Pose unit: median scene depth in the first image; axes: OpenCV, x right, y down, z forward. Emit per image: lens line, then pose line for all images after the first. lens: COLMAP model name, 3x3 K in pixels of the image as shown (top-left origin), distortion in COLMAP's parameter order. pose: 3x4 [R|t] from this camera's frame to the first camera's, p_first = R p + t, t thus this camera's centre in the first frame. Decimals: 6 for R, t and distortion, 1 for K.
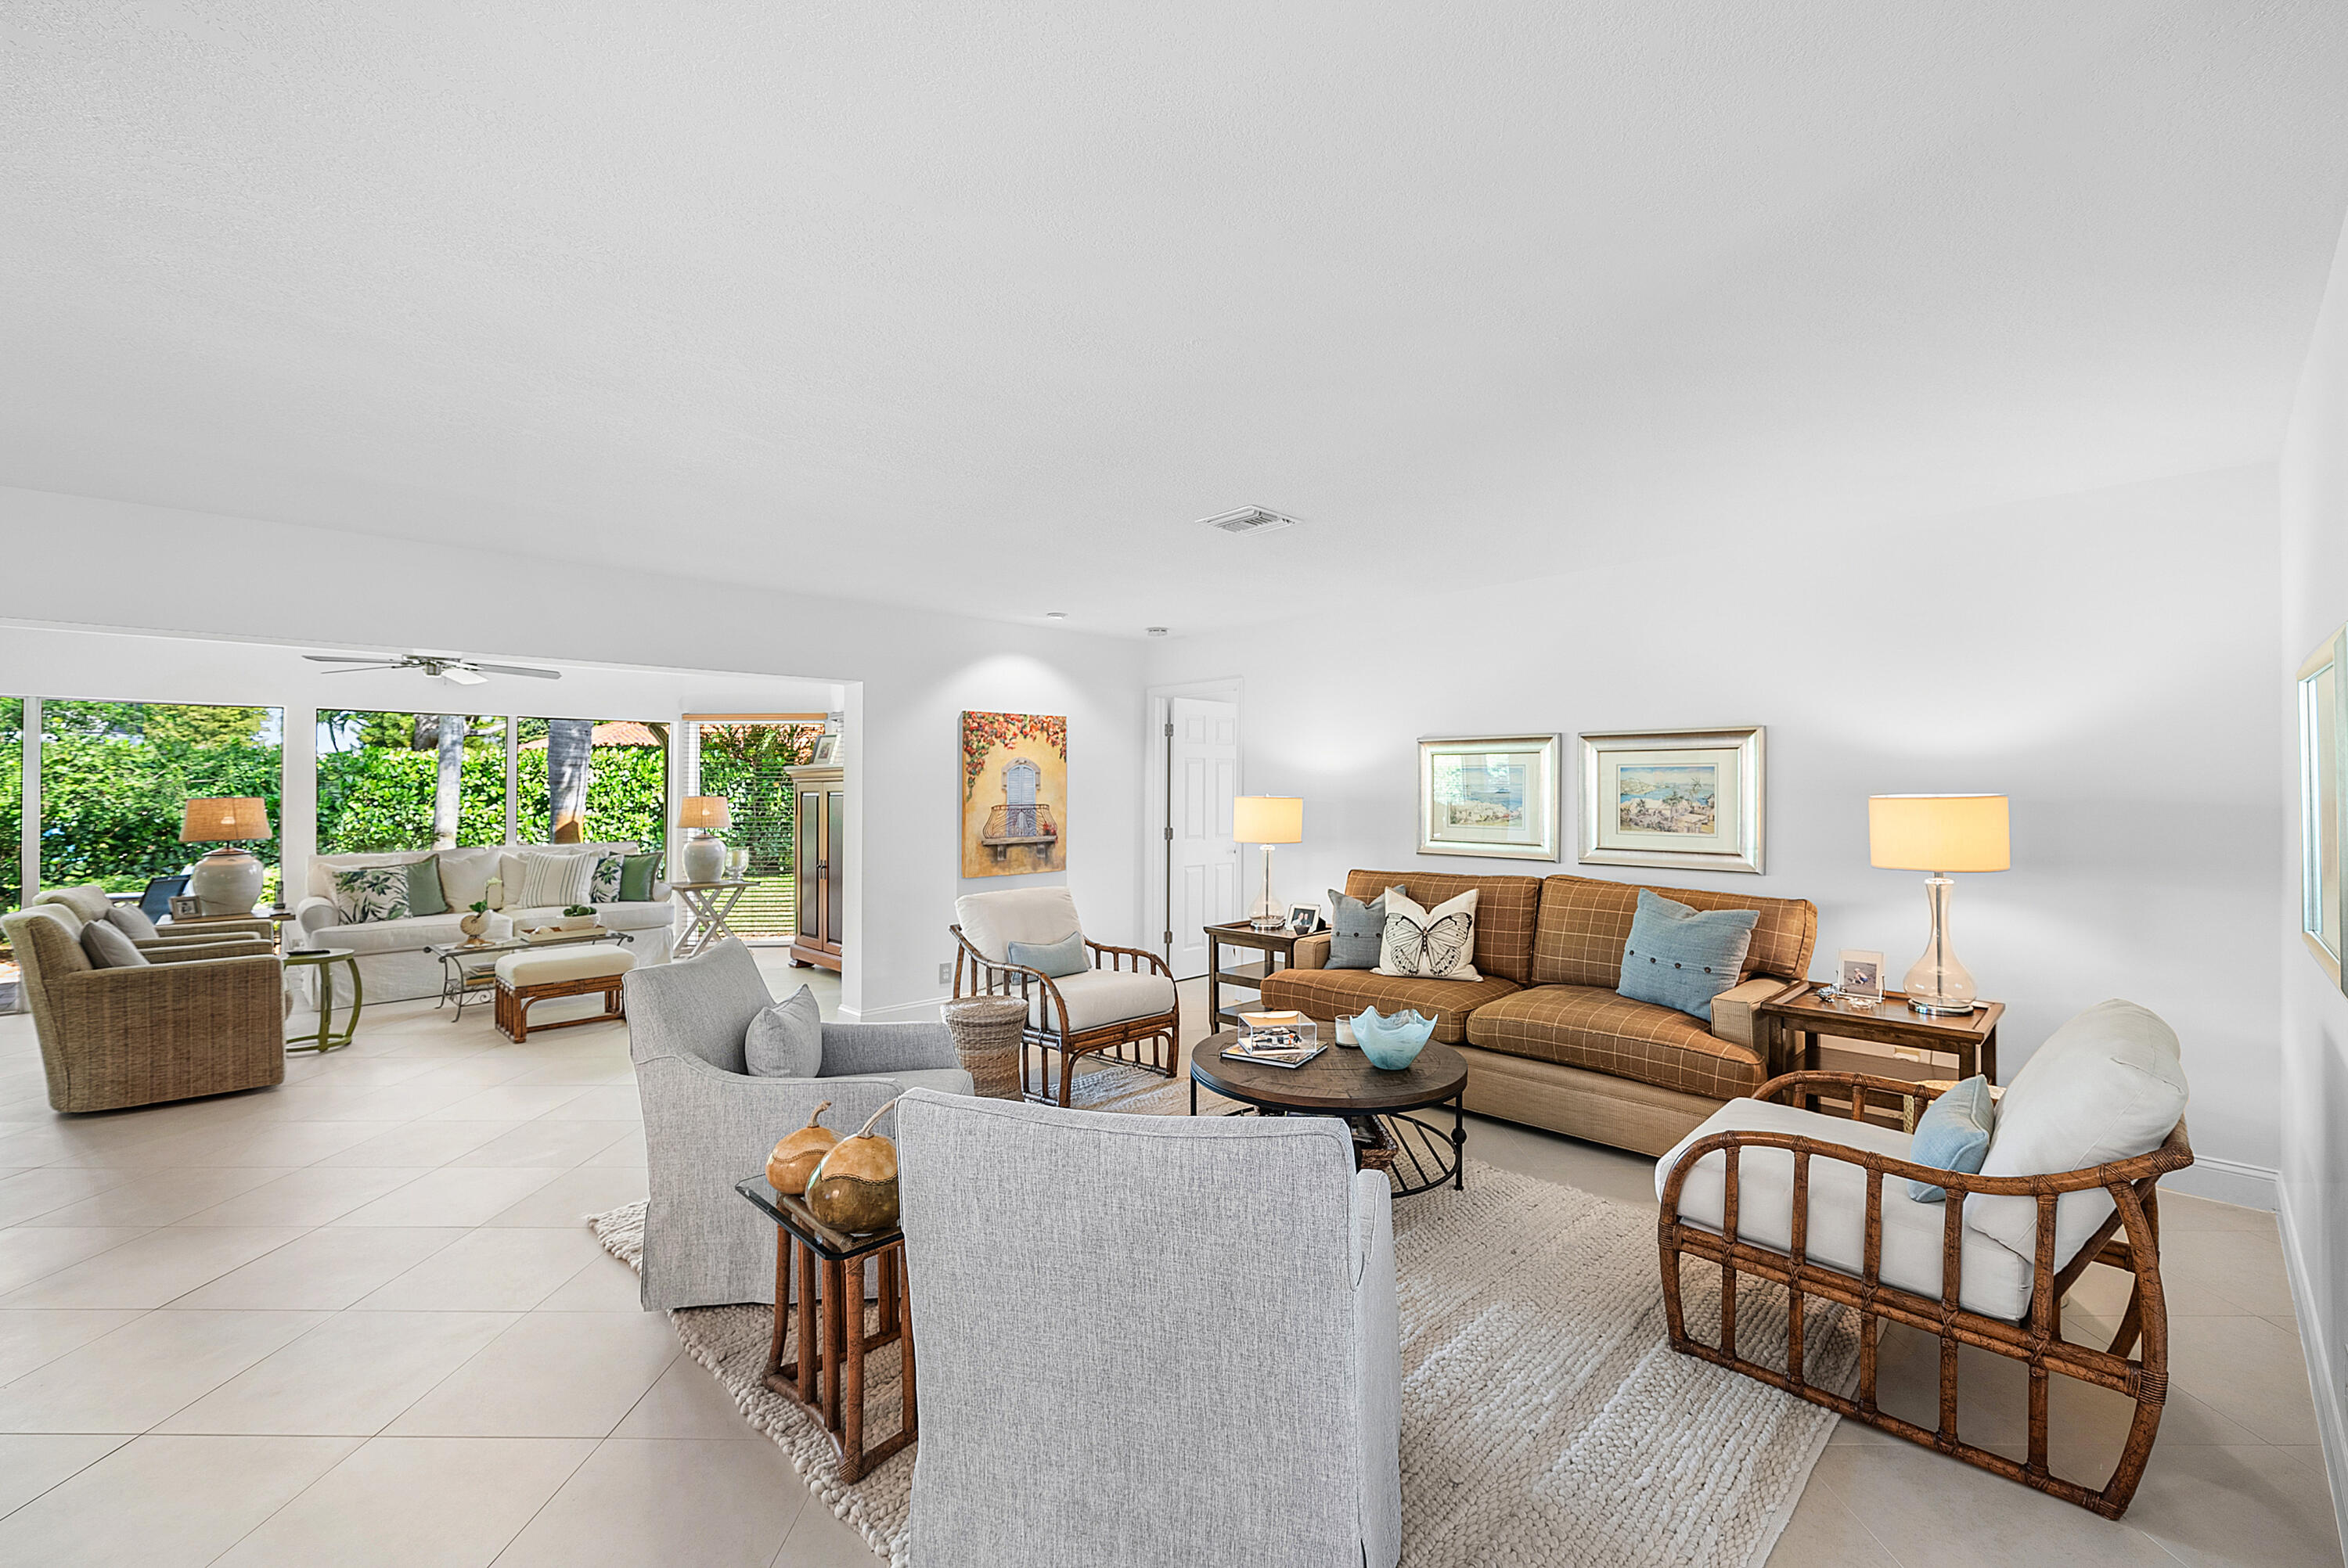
lens RADIAL K [[981.6, 0, 1186.3], [0, 981.6, 770.5], [0, 0, 1]] dist [0.001162, 0.000701]
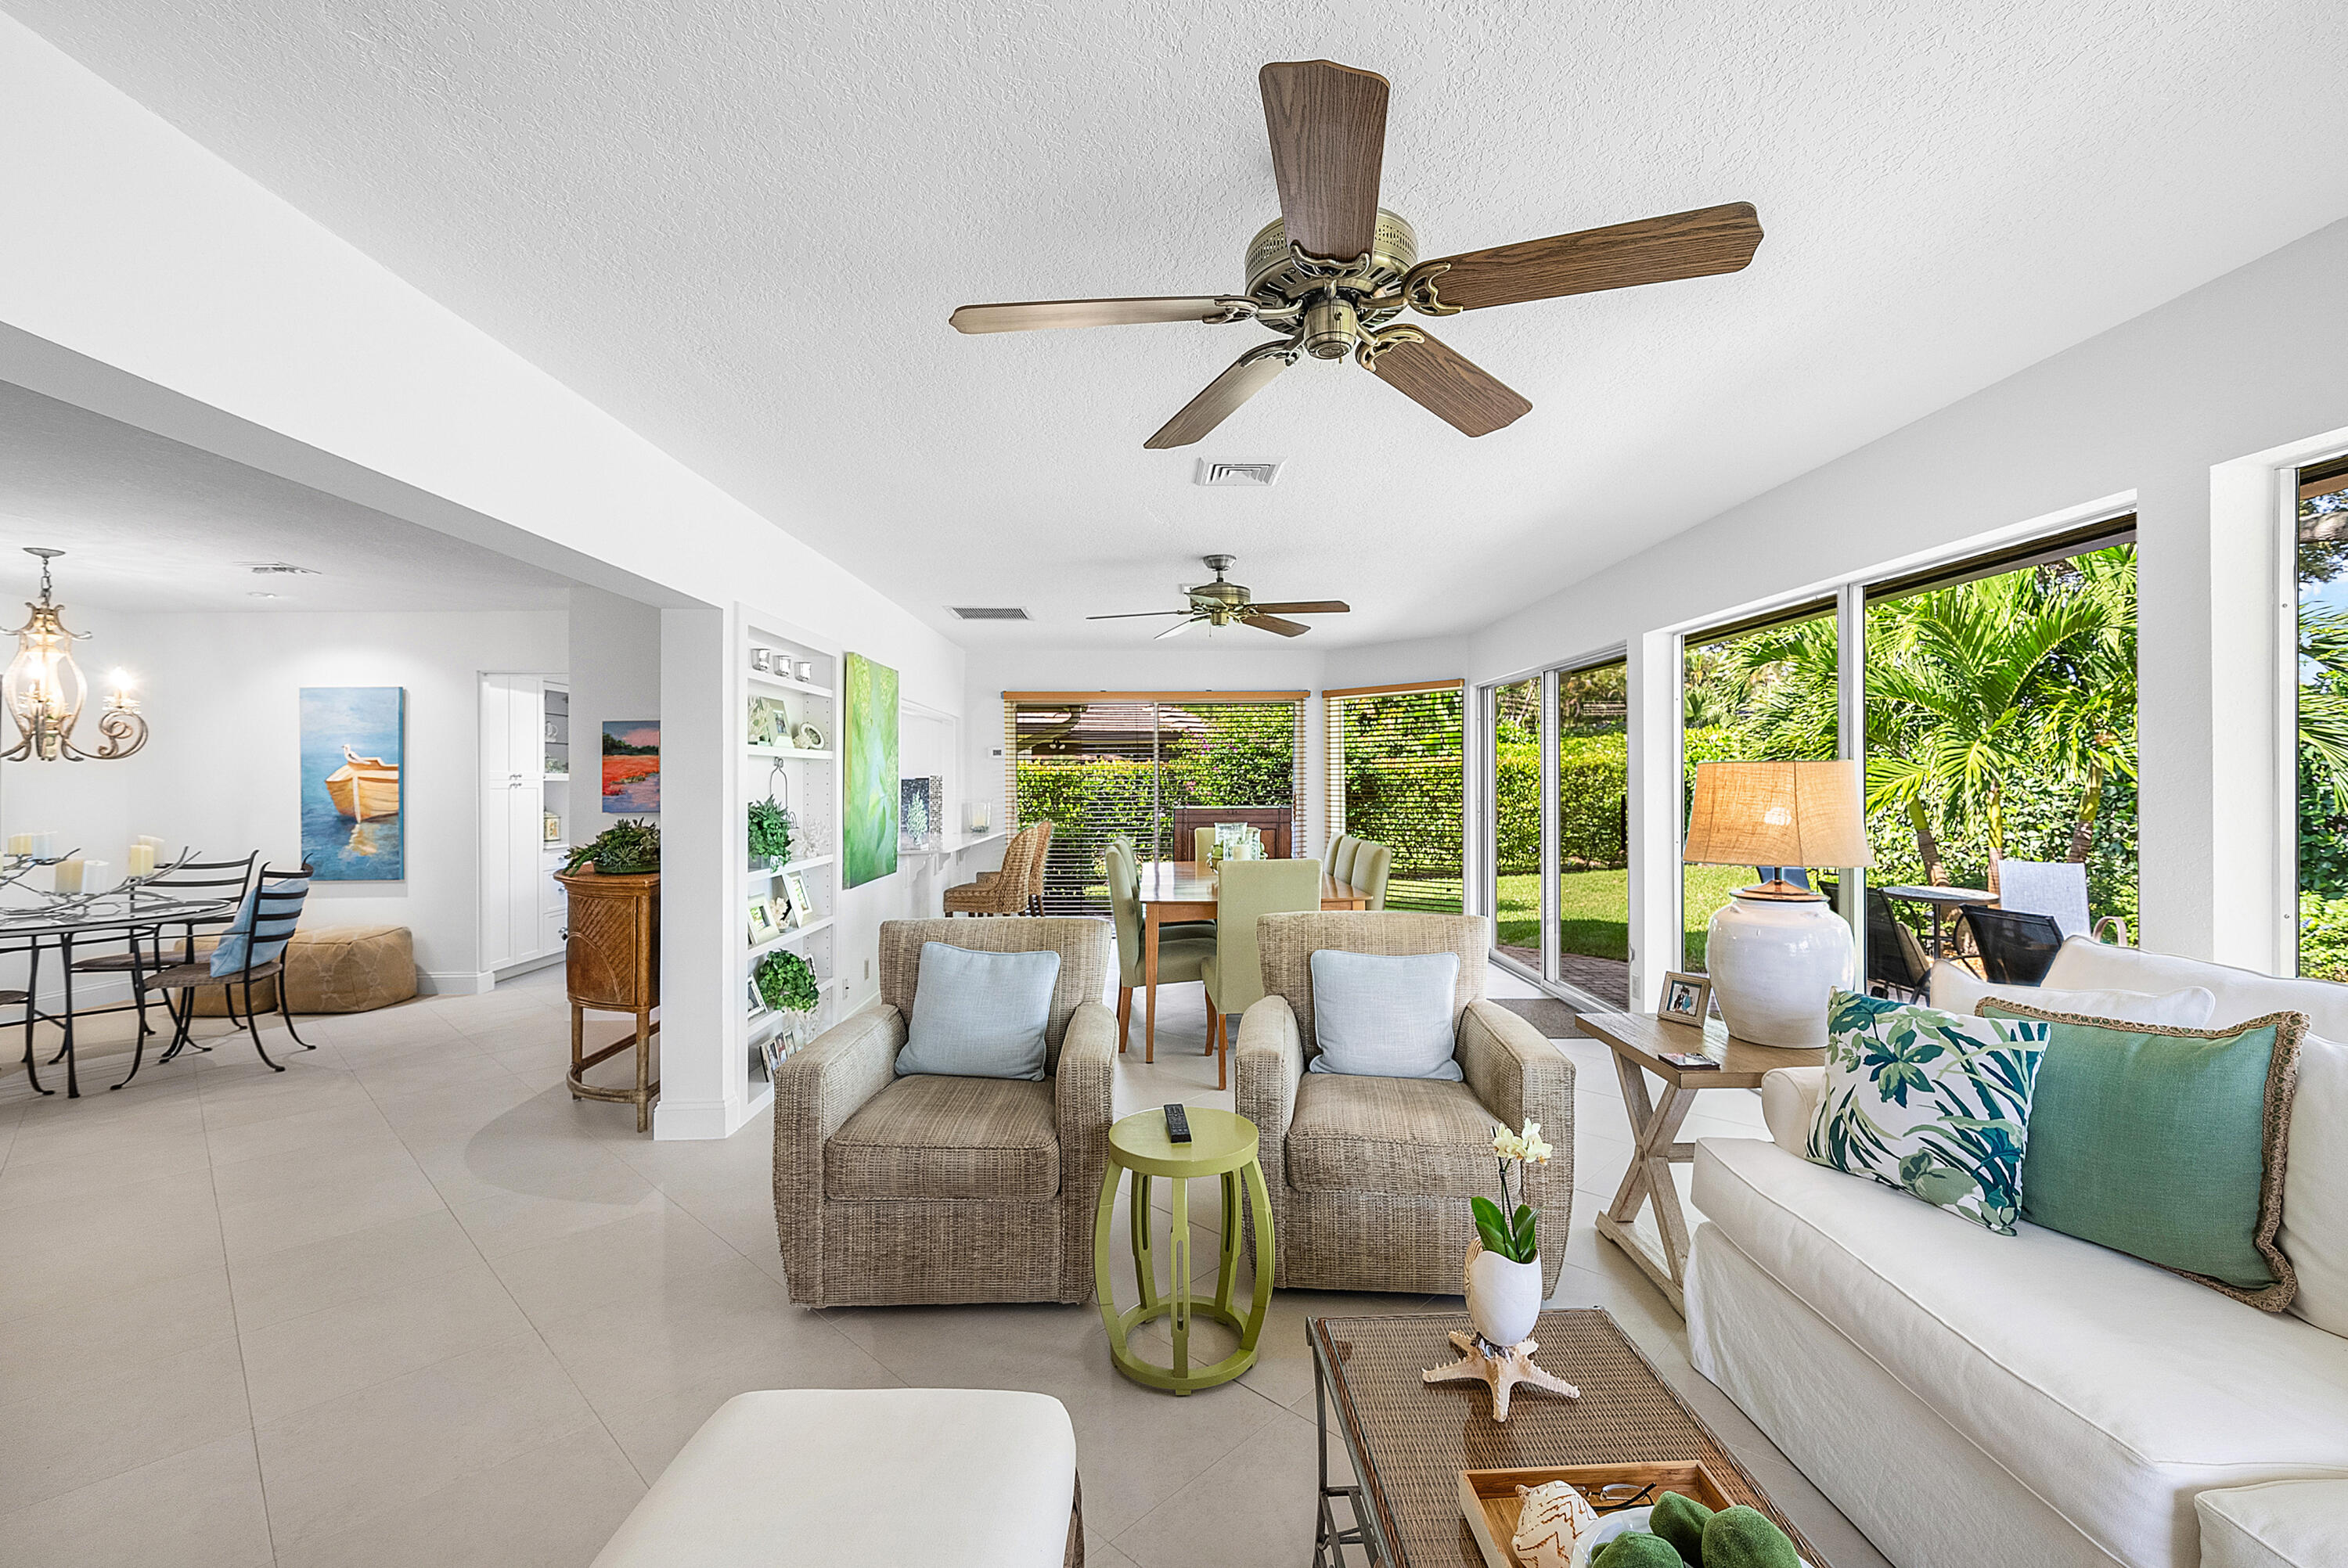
lens RADIAL K [[981.6, 0, 1178.3], [0, 981.6, 783.0], [0, 0, 1]] dist [0.001162, 0.000701]
pose [[-0.692774, 0.014543, -0.721008, -0.471132], [0.026803, 0.999625, -0.005590, 0.030130], [0.720656, -0.023198, -0.692904, 1.054785]]
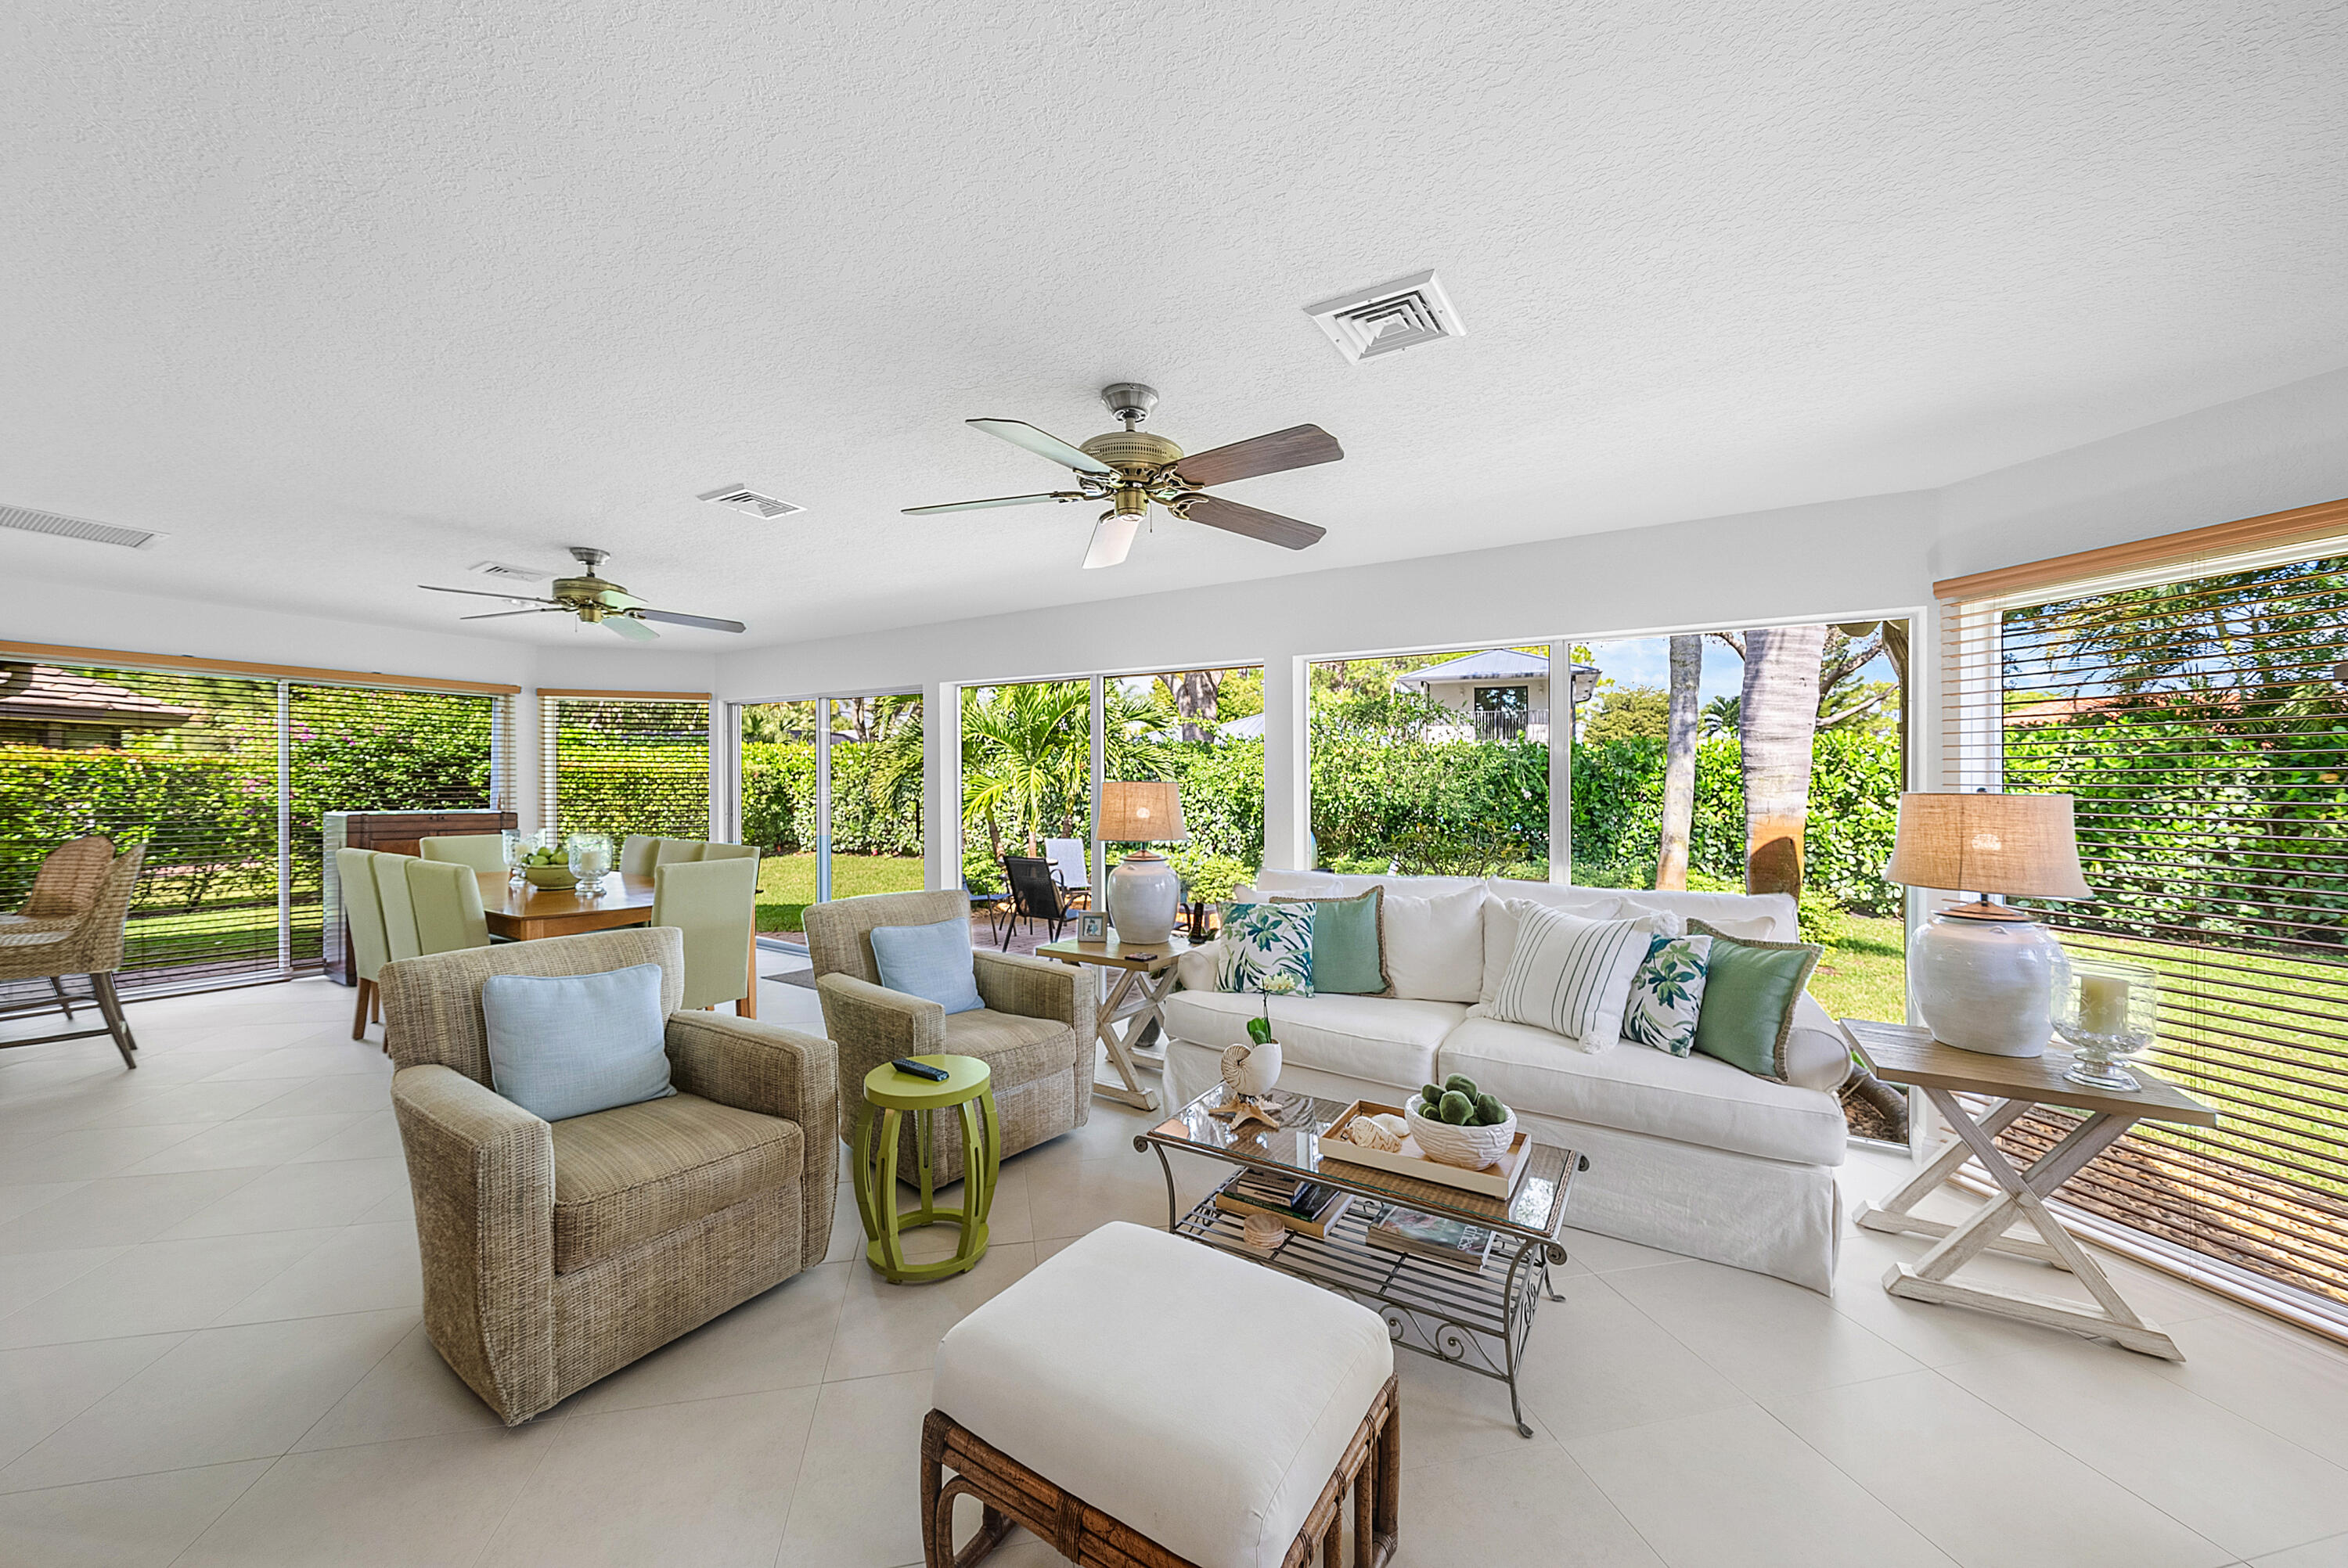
lens RADIAL K [[851.0, 0, 1153.4], [0, 851.0, 797.2], [0, 0, 1]] dist [-0.003424, 0.000132]
pose [[0.222776, 0.022784, -0.974603, -0.338869], [0.006583, 0.999669, 0.024874, 0.021739], [0.974847, -0.011957, 0.222553, 0.825585]]
